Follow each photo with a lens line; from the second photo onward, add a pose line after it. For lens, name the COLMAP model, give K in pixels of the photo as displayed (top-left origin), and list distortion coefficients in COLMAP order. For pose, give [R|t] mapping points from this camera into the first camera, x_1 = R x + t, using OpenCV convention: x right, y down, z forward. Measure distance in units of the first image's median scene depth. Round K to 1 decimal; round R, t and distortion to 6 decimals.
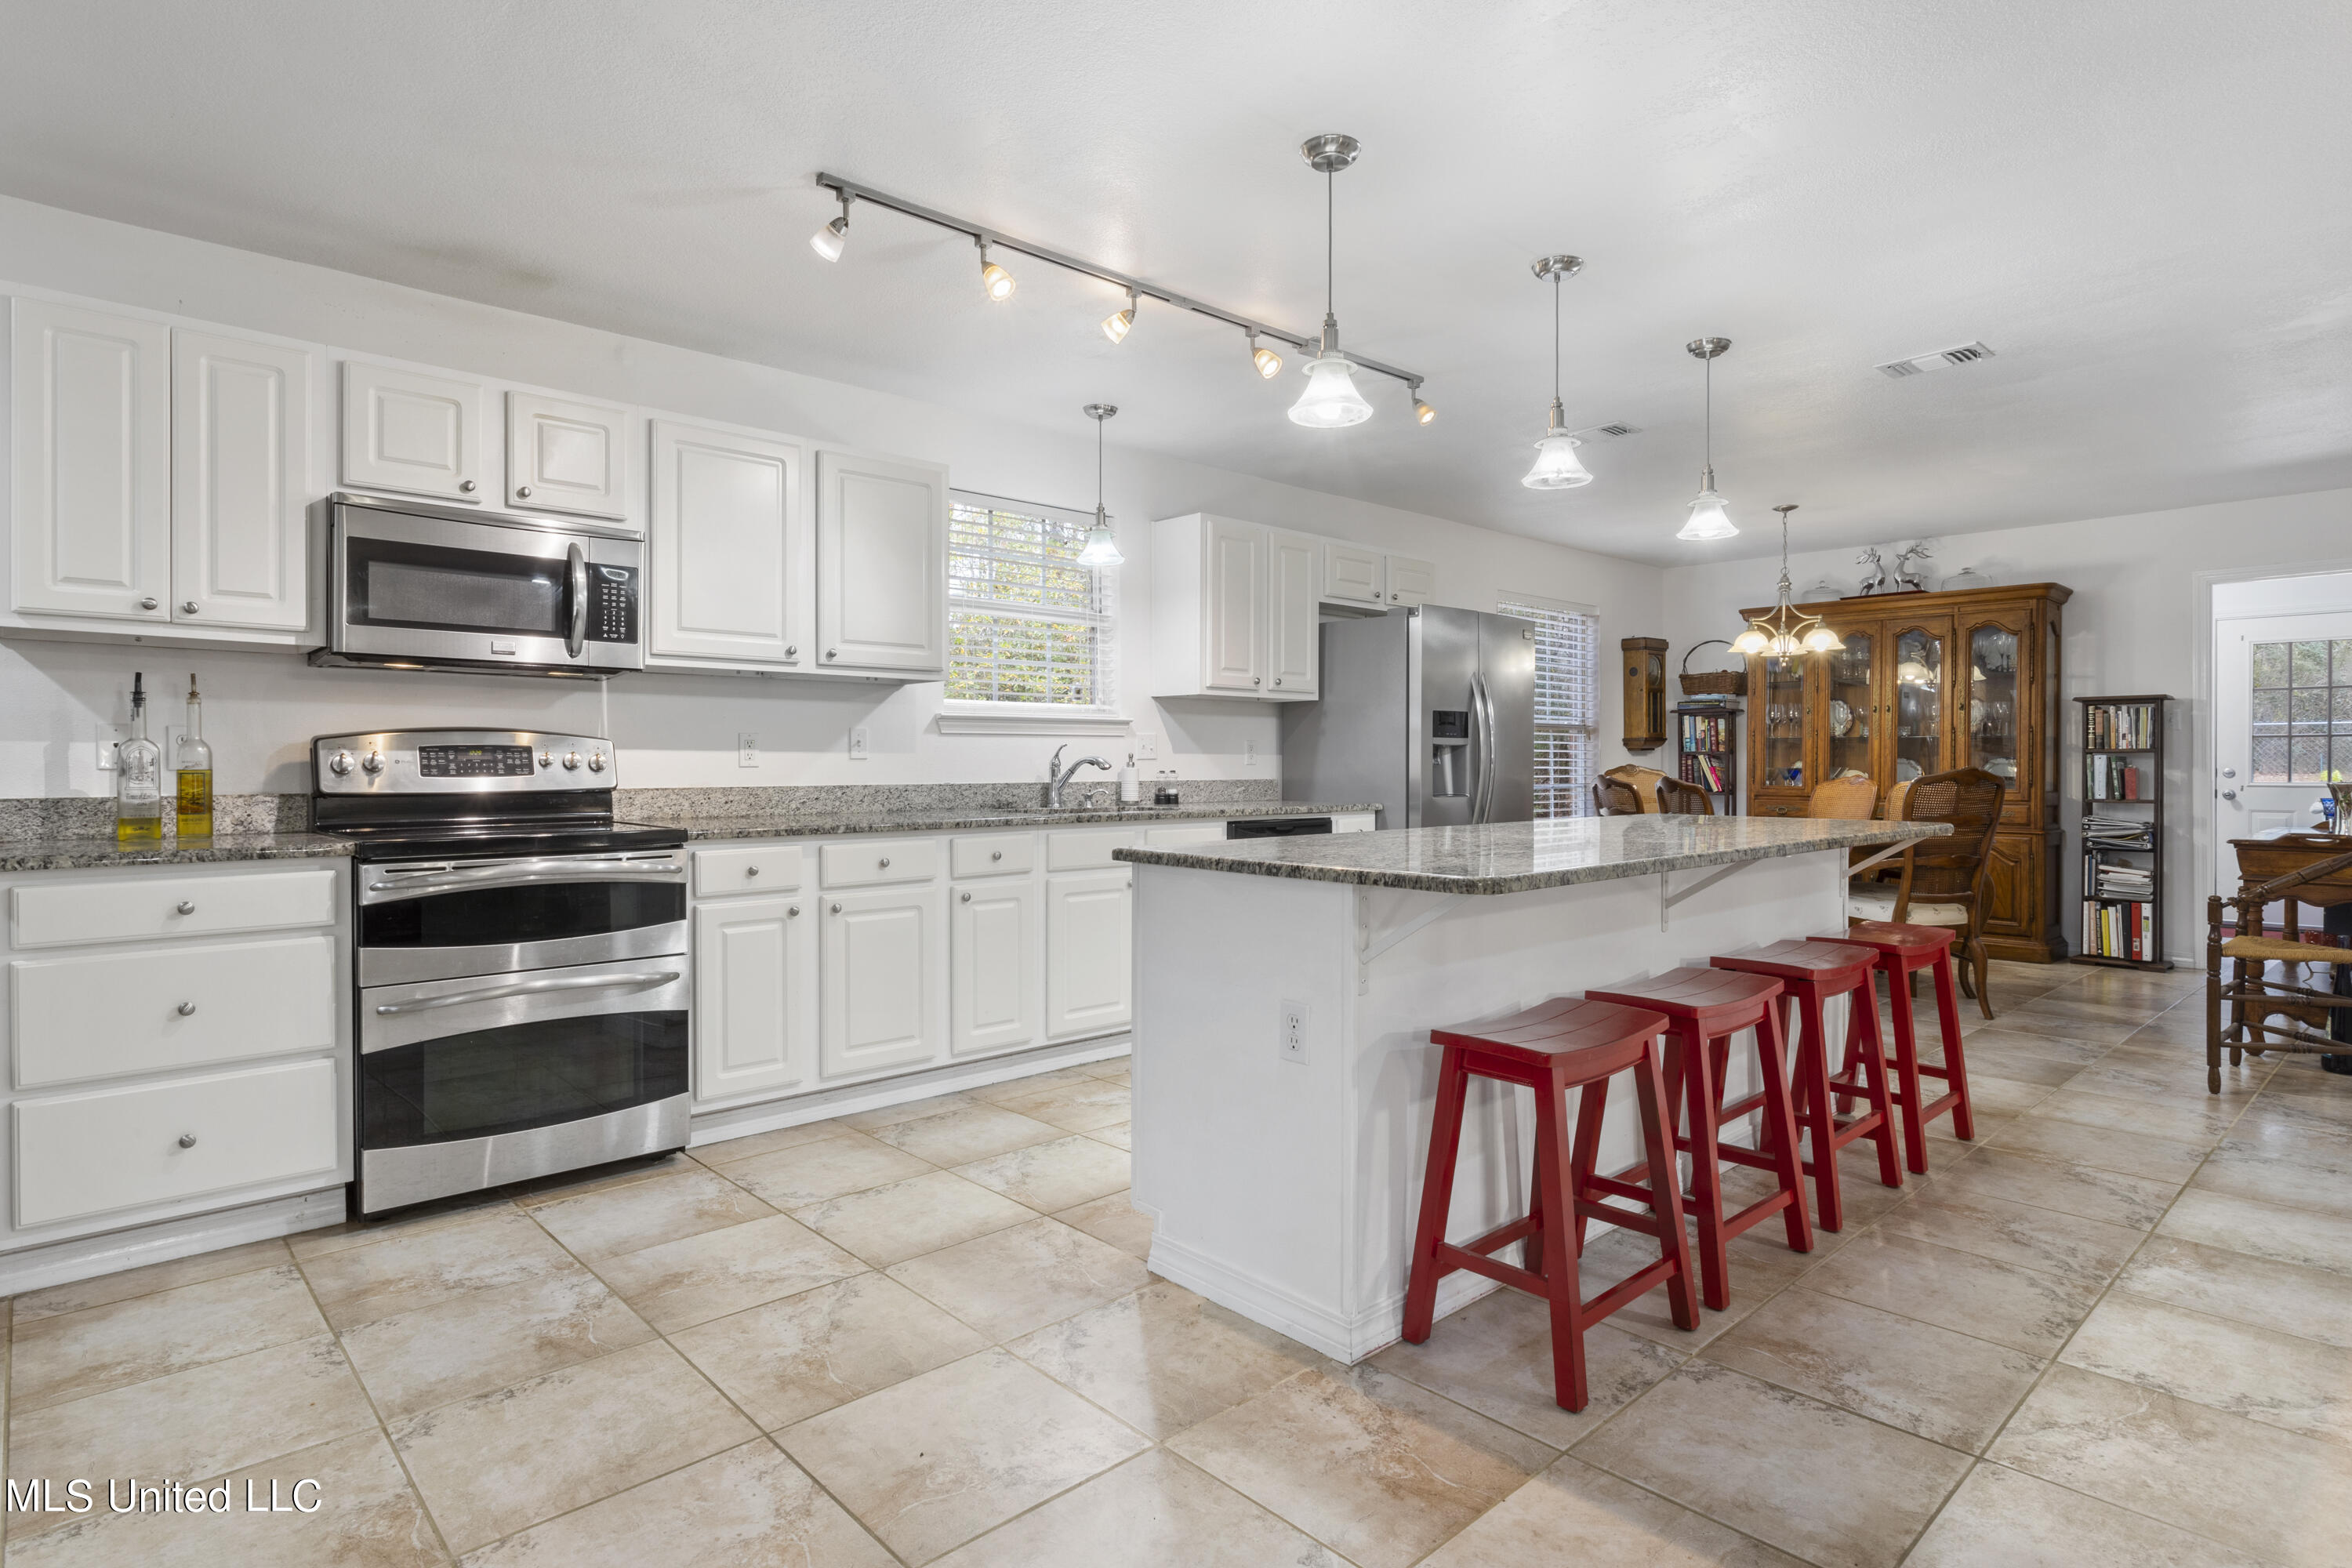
lens RADIAL K [[1206.3, 0, 1160.6], [0, 1206.3, 780.4], [0, 0, 1]] dist [-0.005102, 0.001810]
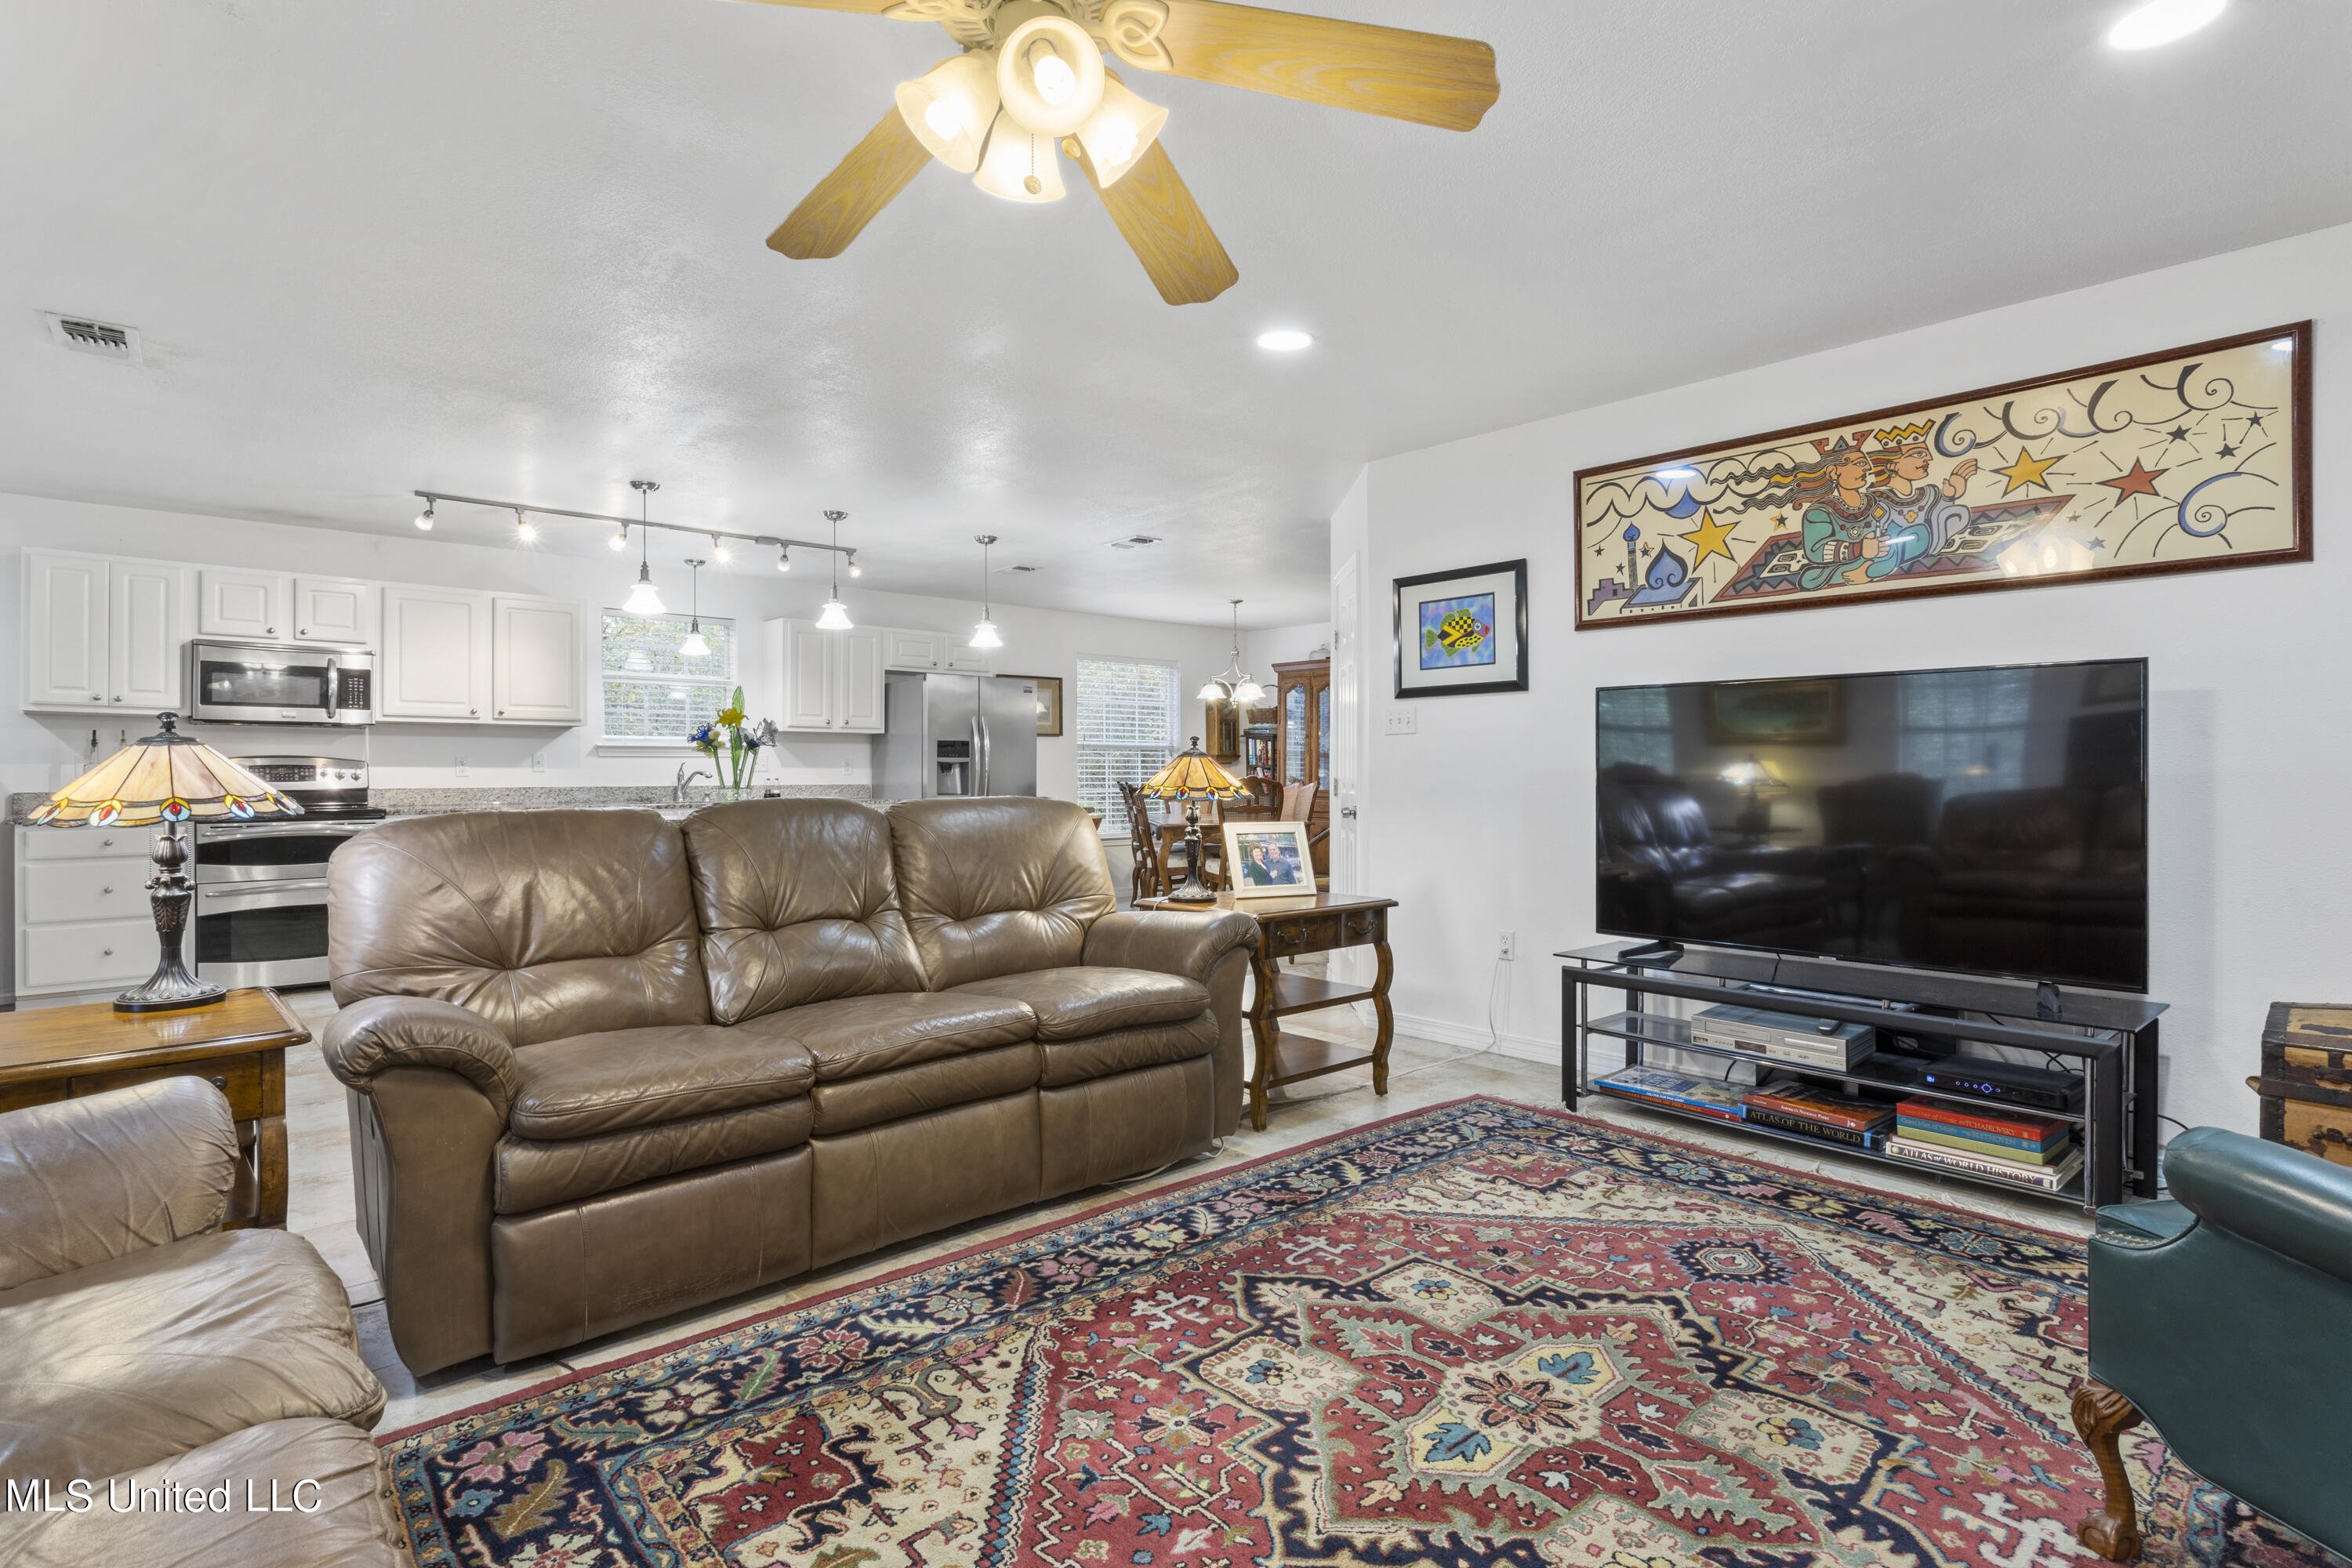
lens RADIAL K [[1159.1, 0, 1172.9], [0, 1159.1, 775.0], [0, 0, 1]] dist [-0.009269, 0.001438]
pose [[0.999976, -0.001175, -0.006804, 0.795322], [0.001088, 0.999917, -0.012819, 0.010422], [0.006819, 0.012811, 0.999895, -0.750168]]
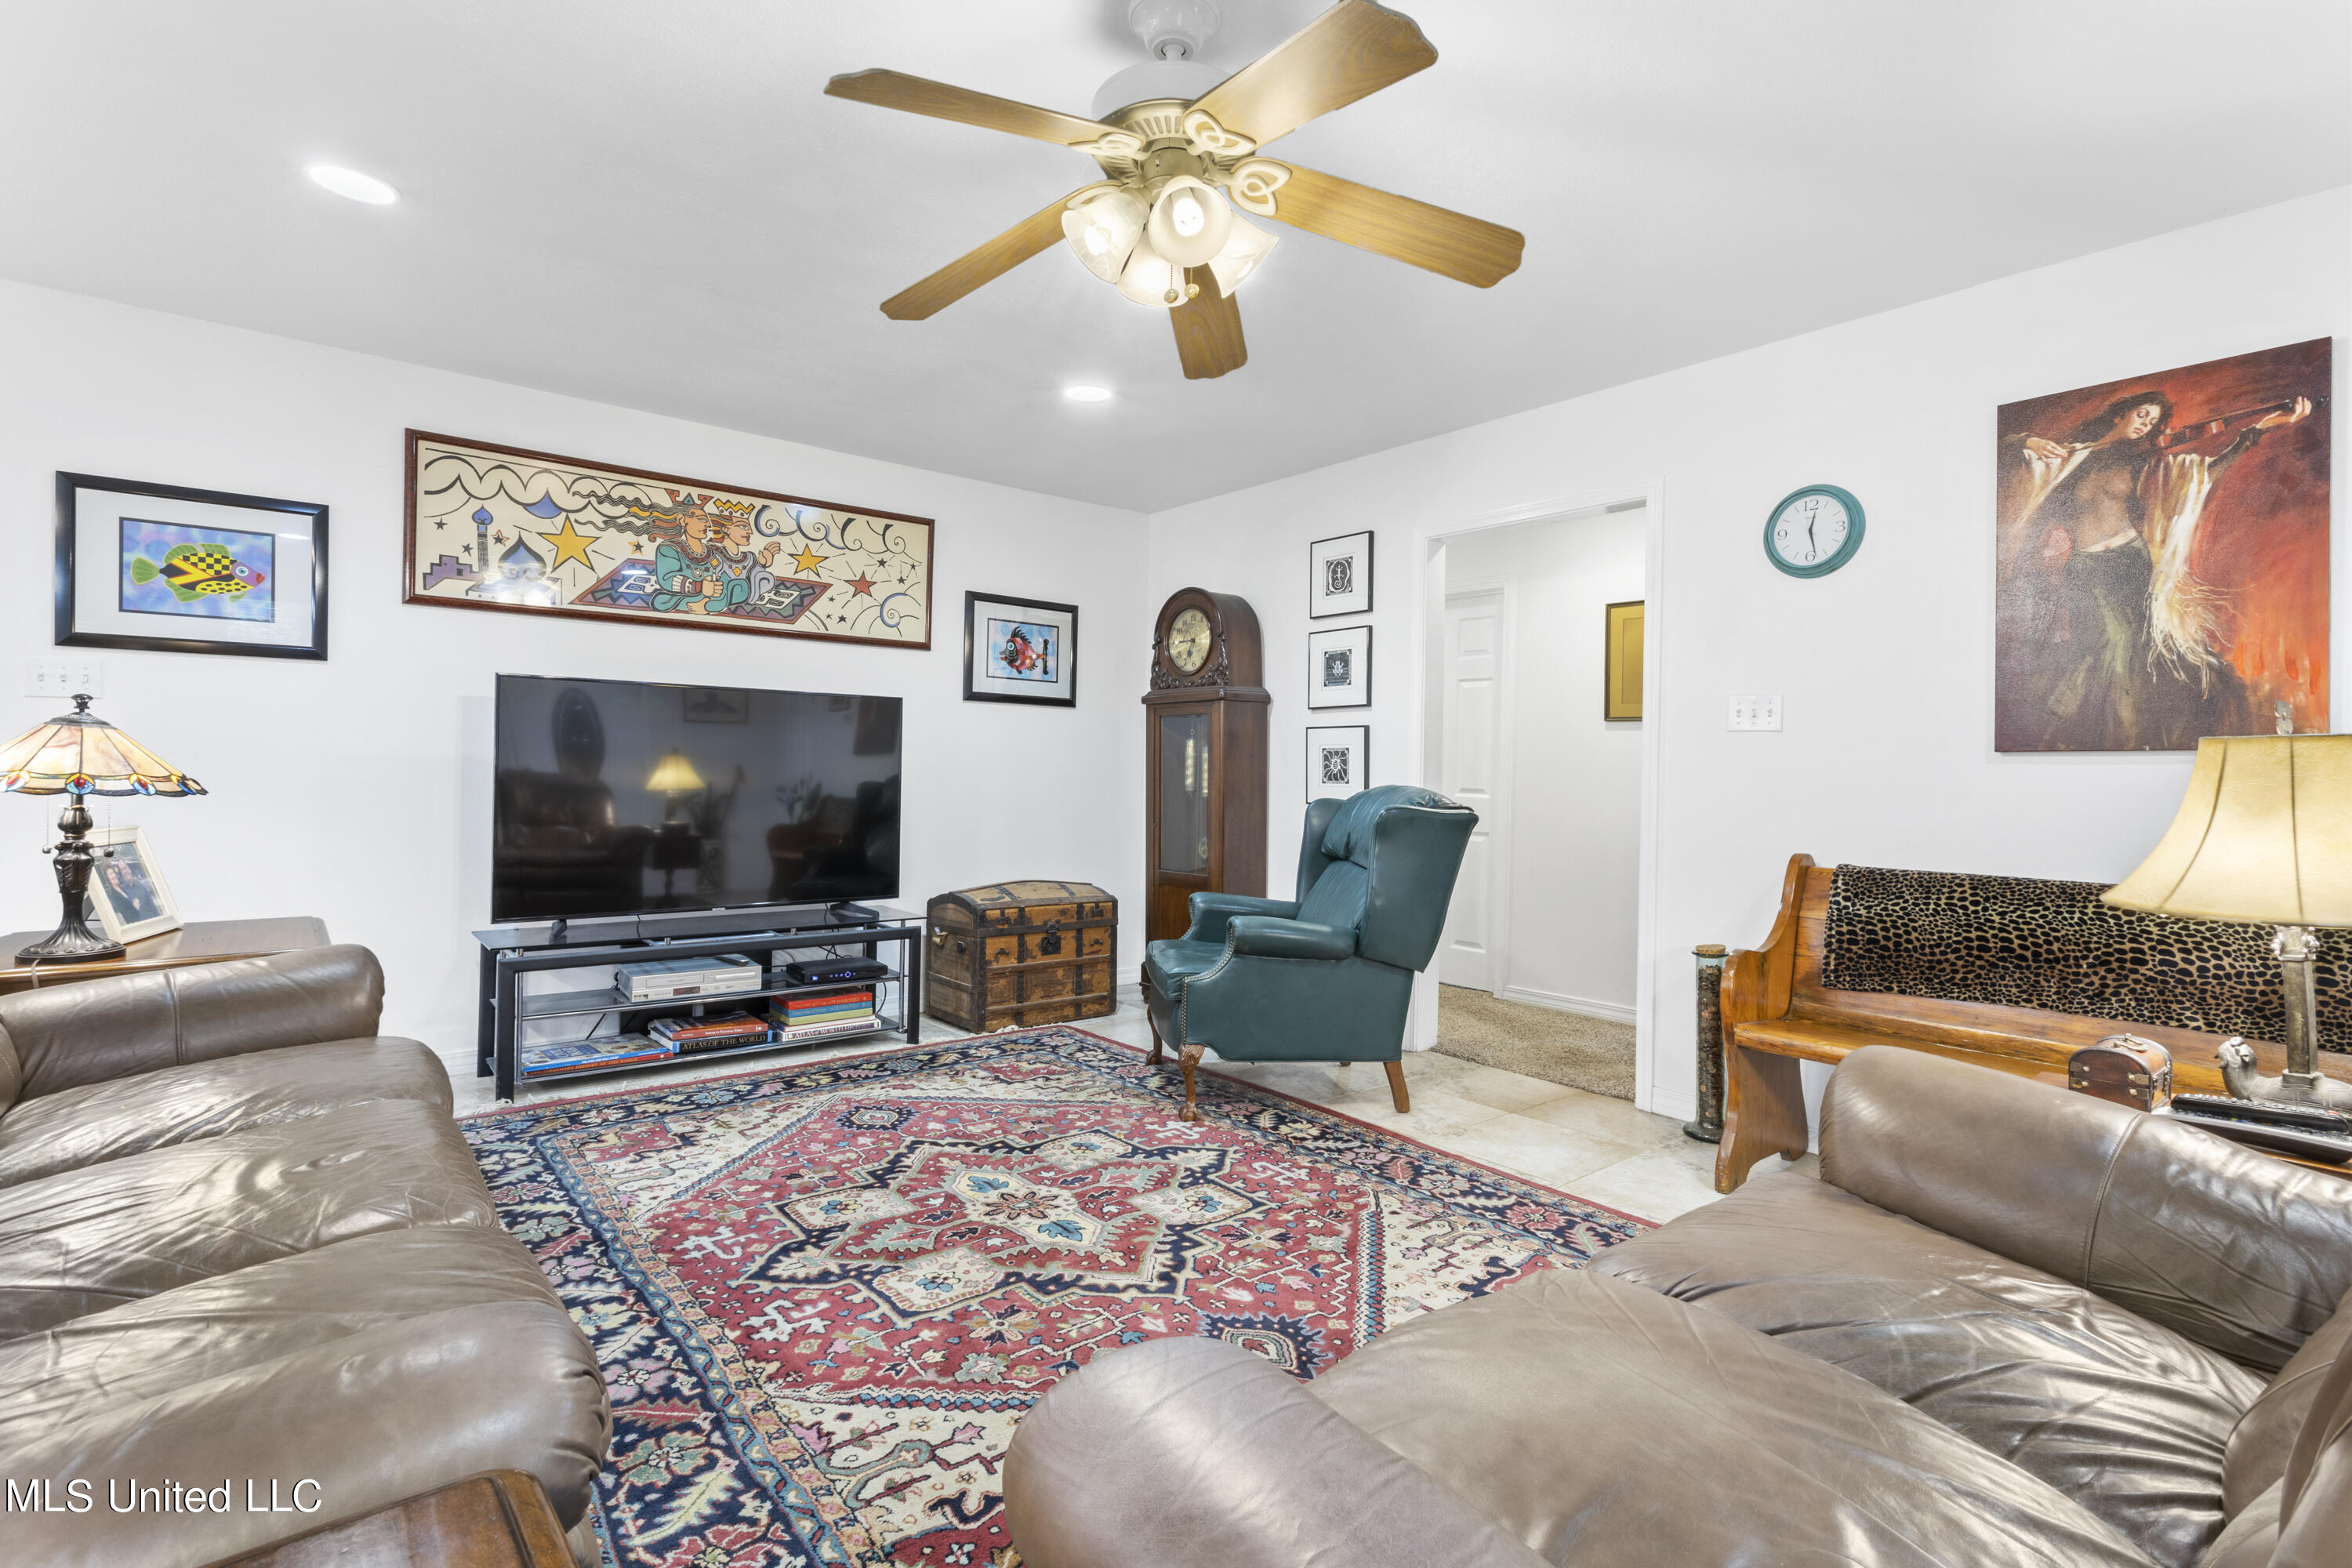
lens RADIAL K [[1117.2, 0, 1161.1], [0, 1117.2, 774.7], [0, 0, 1]] dist [-0.002065, 0.002176]
pose [[0.053349, -0.001800, 0.998574, 0.211074], [0.000807, 0.999998, 0.001760, 0.007331], [-0.998576, 0.000712, 0.053350, -0.338144]]
